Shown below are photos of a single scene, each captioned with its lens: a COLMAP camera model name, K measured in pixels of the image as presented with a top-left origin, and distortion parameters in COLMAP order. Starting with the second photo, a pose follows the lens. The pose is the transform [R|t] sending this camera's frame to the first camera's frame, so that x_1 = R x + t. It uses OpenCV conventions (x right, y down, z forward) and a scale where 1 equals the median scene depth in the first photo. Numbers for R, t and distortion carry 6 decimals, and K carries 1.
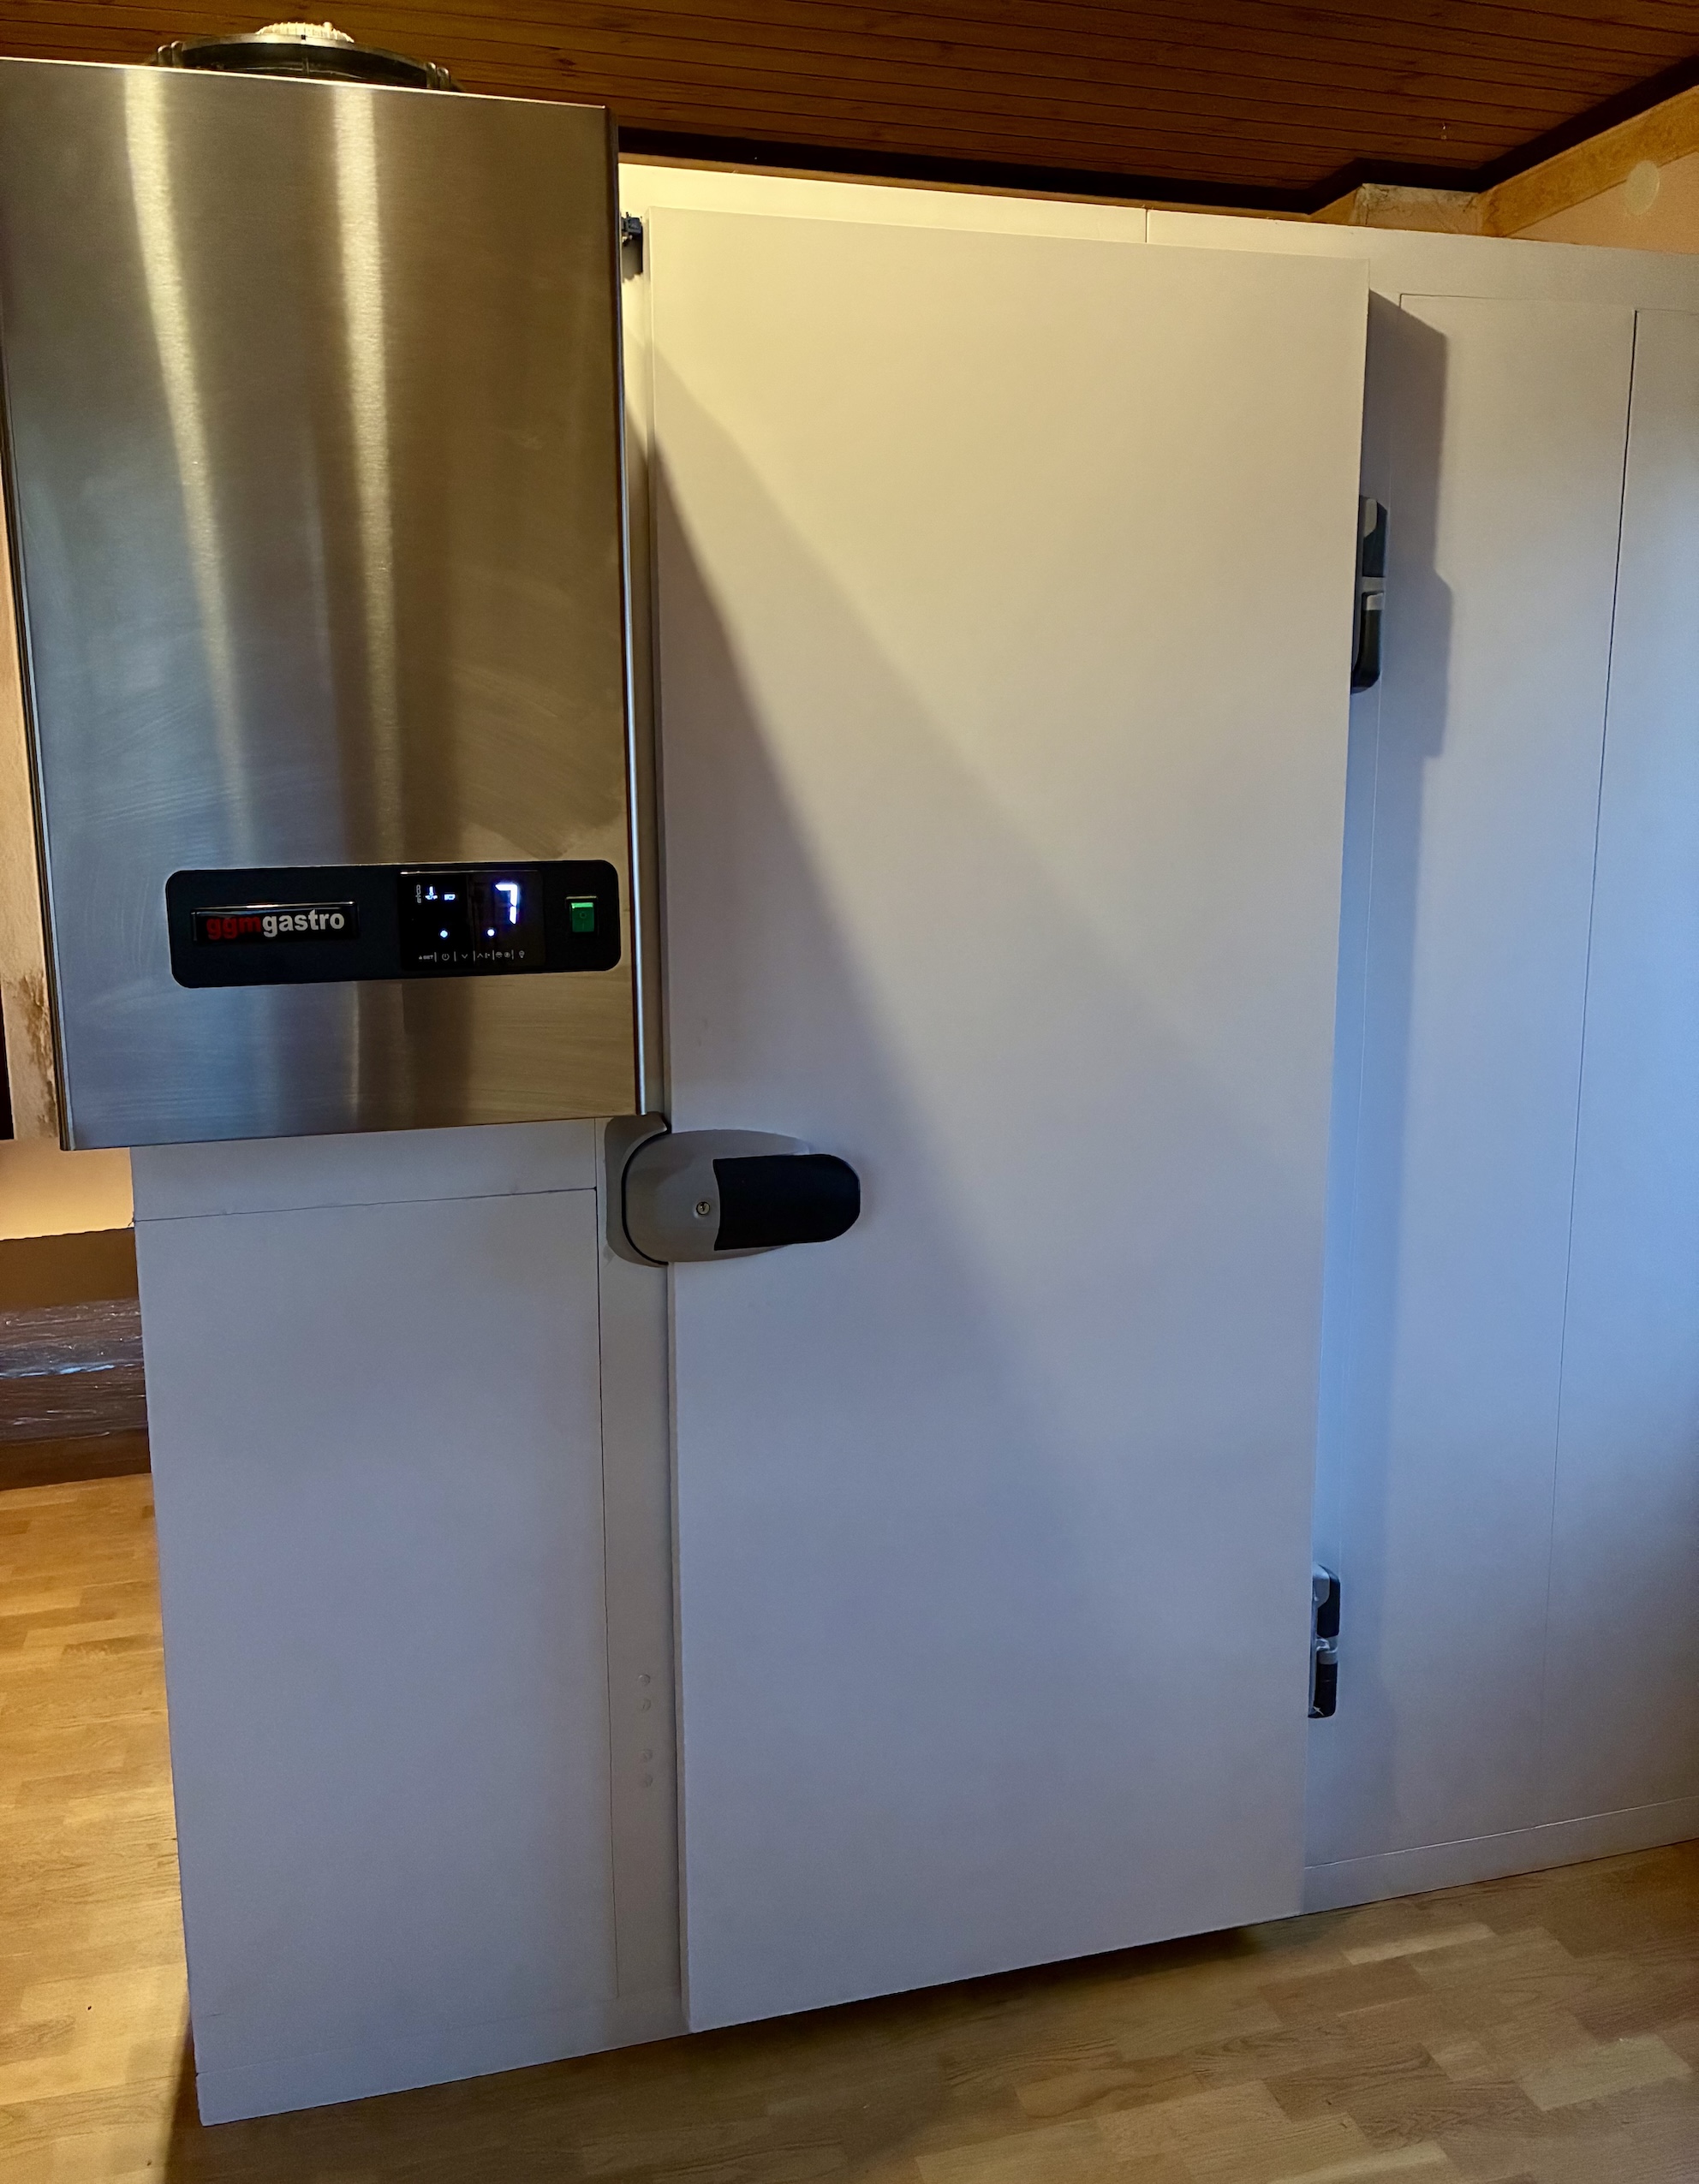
lens RADIAL K [[1761.7, 0, 849.5], [0, 1761.7, 1092.0], [0, 0, 1]] dist [0.030321, -0.075167]
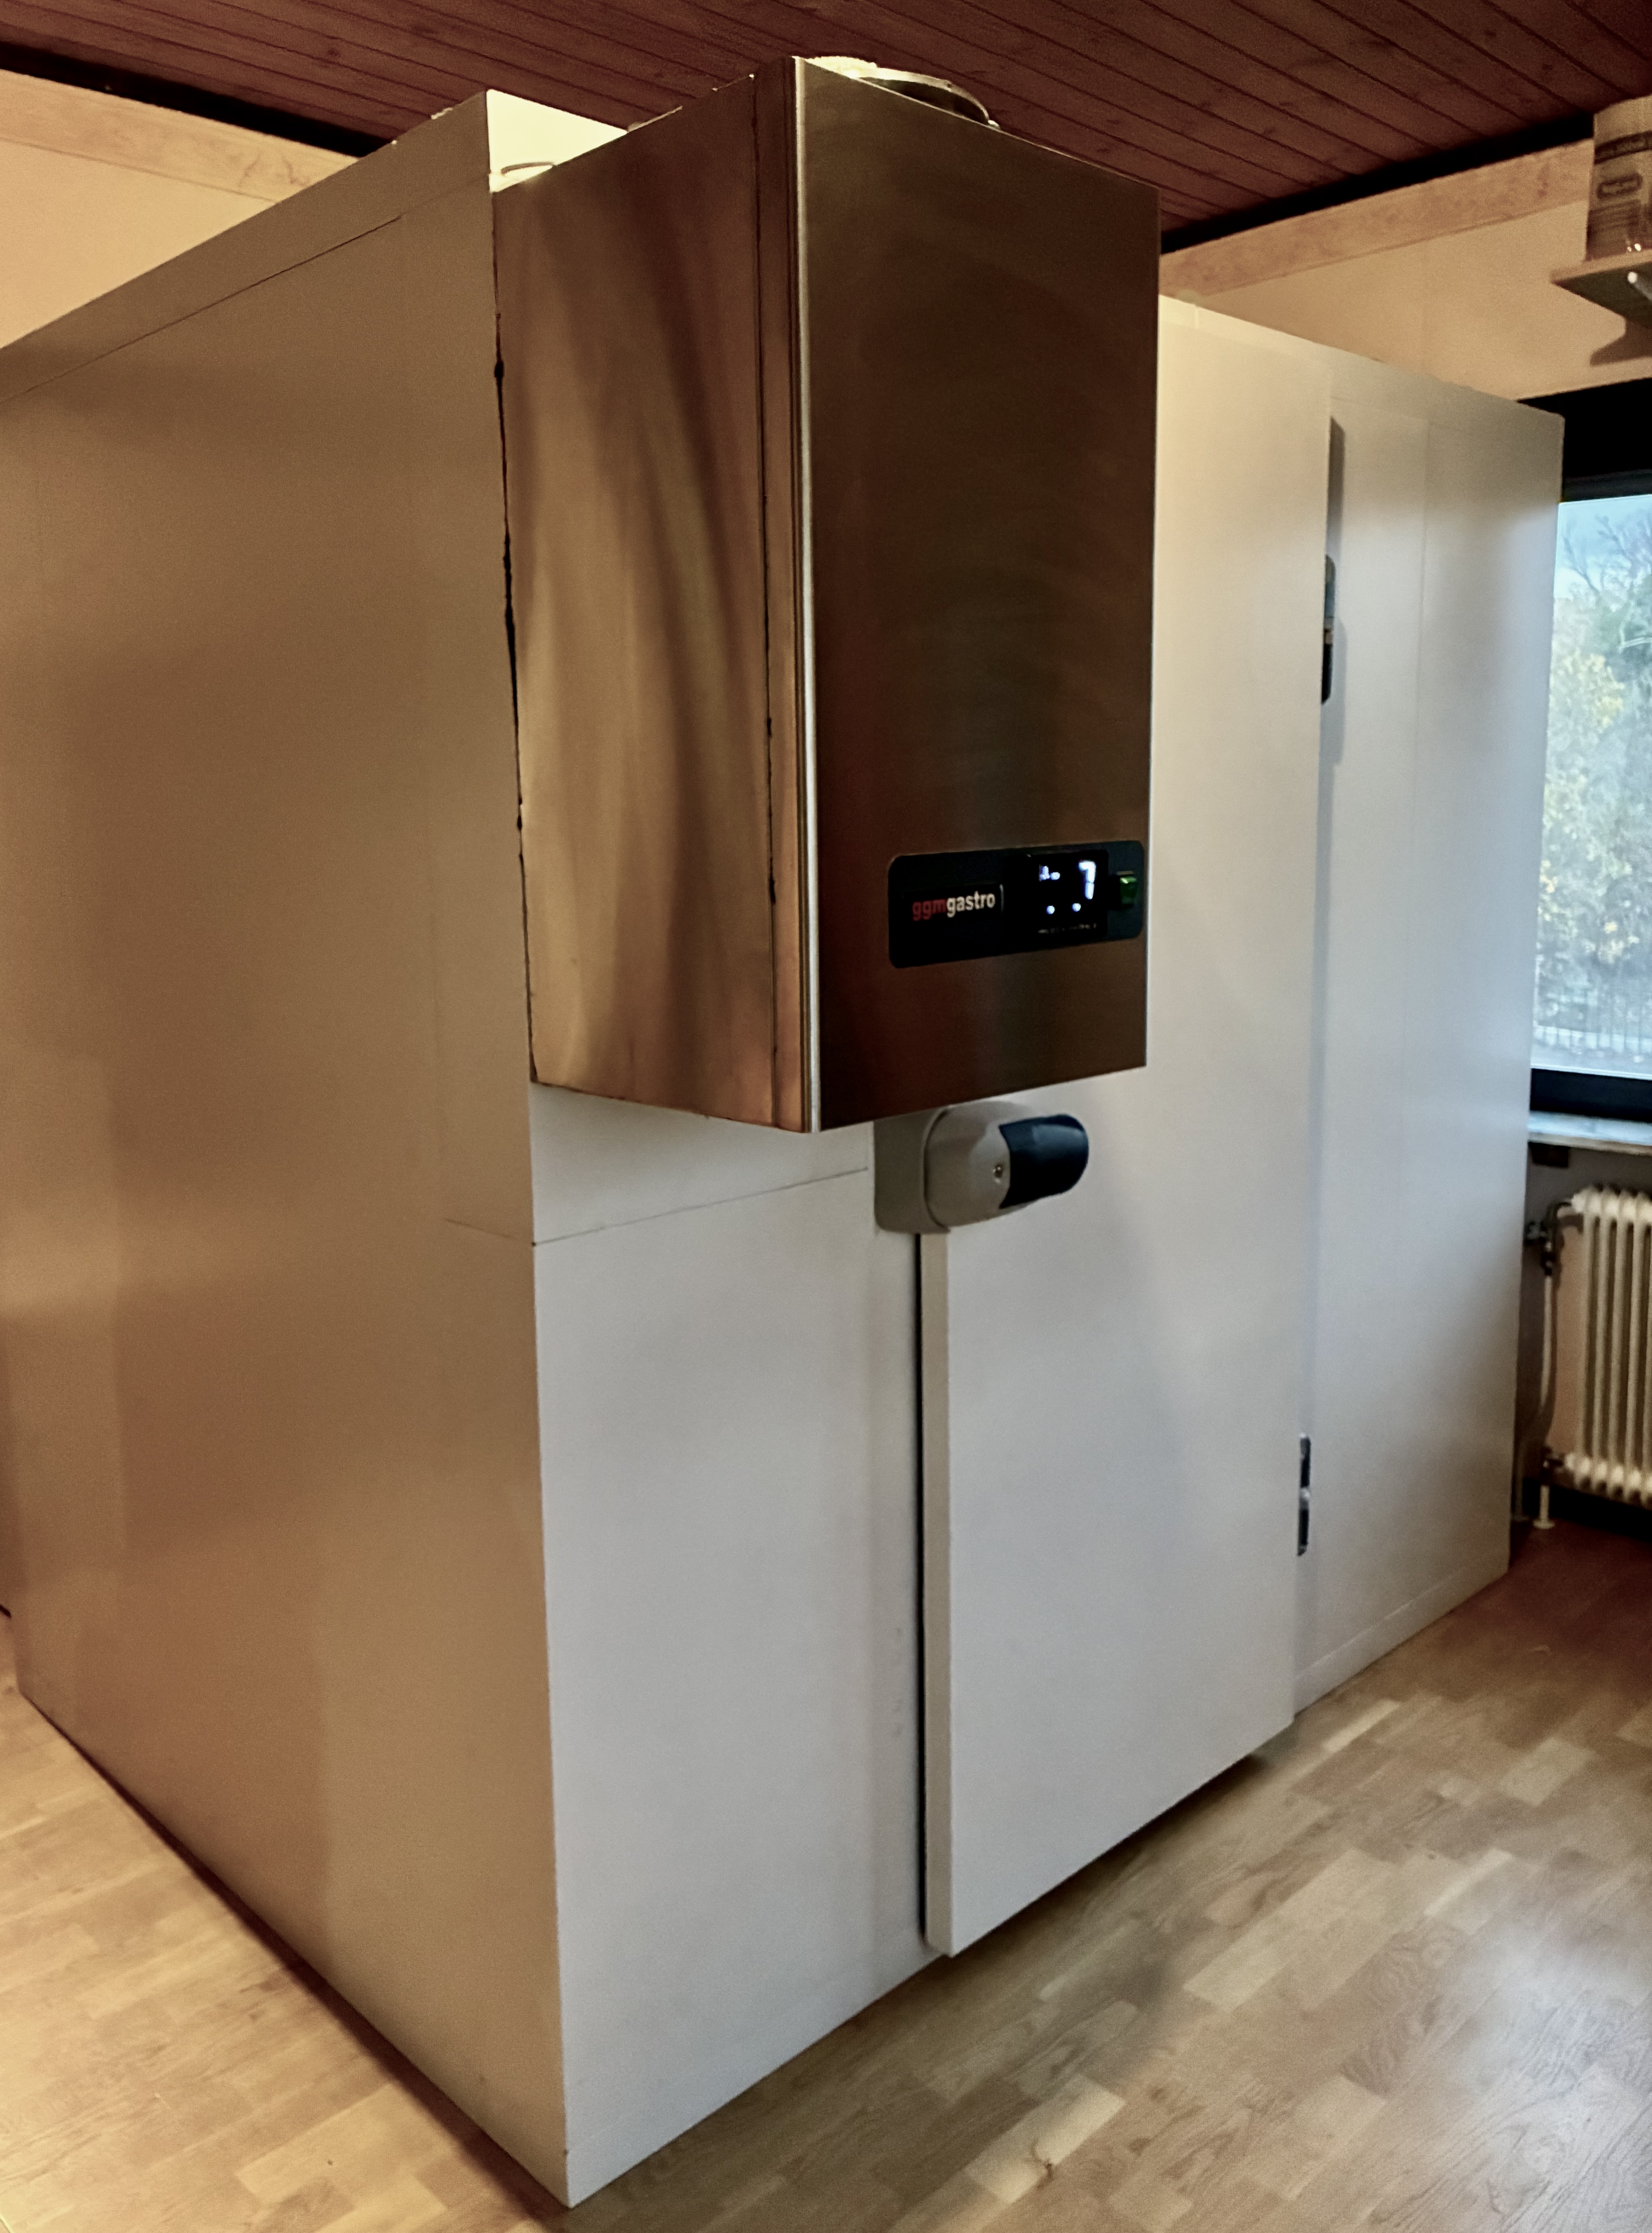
lens RADIAL K [[1765.1, 0, 826.0], [0, 1765.1, 1116.5], [0, 0, 1]] dist [0.005059, 0.002490]
pose [[0.882209, -0.096332, 0.460898, -0.861780], [0.102965, 0.994626, 0.010801, 0.011770], [-0.459462, 0.037928, 0.887387, 0.094228]]
